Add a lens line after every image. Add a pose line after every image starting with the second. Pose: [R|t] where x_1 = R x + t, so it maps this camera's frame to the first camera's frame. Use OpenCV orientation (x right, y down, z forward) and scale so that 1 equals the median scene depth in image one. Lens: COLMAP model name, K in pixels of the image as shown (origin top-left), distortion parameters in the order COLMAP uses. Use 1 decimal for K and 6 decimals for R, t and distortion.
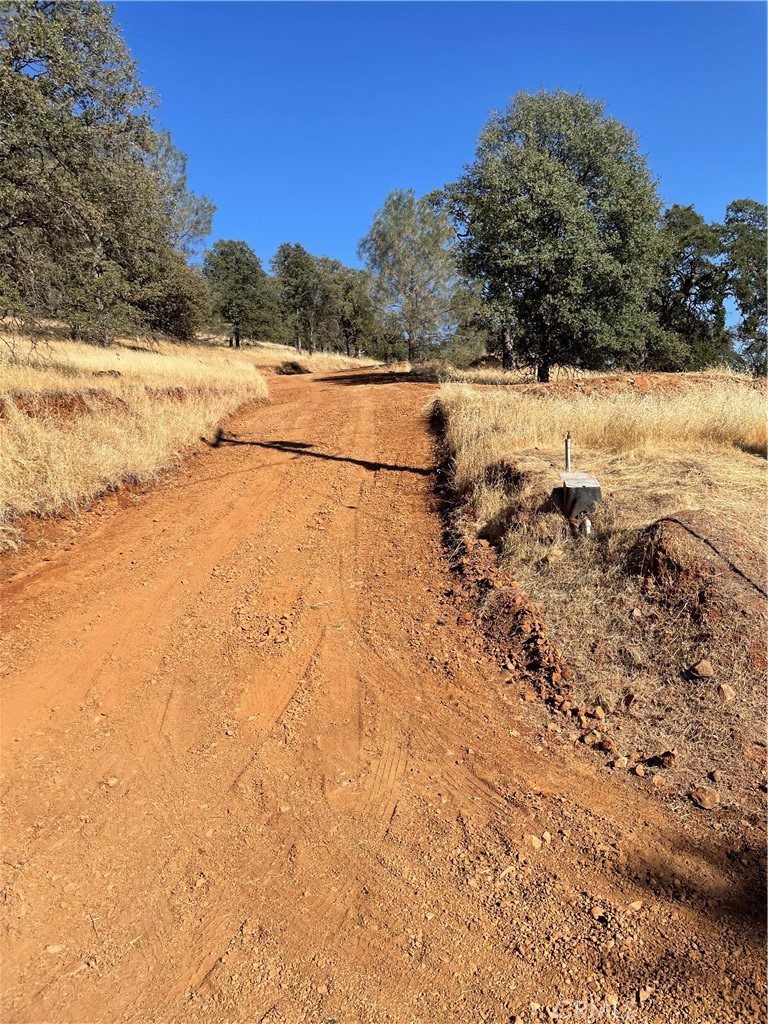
lens RADIAL K [[779.2, 0, 384.0], [0, 779.2, 512.0], [0, 0, 1]] dist [0.083351, -0.124128]
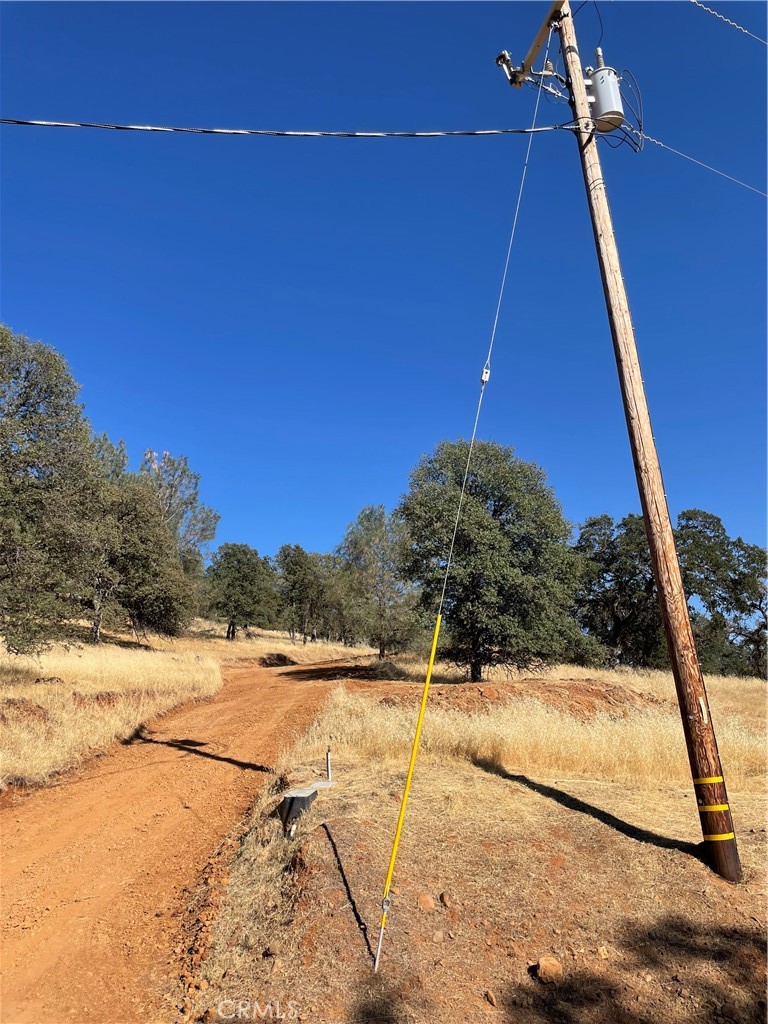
lens RADIAL K [[785.6, 0, 384.4], [0, 785.6, 504.0], [0, 0, 1]] dist [0.084932, -0.131169]
pose [[0.999235, -0.005820, -0.038675, 0.131685], [-0.008379, 0.934050, -0.357044, -0.004892], [0.038203, 0.357095, 0.933287, -0.107648]]
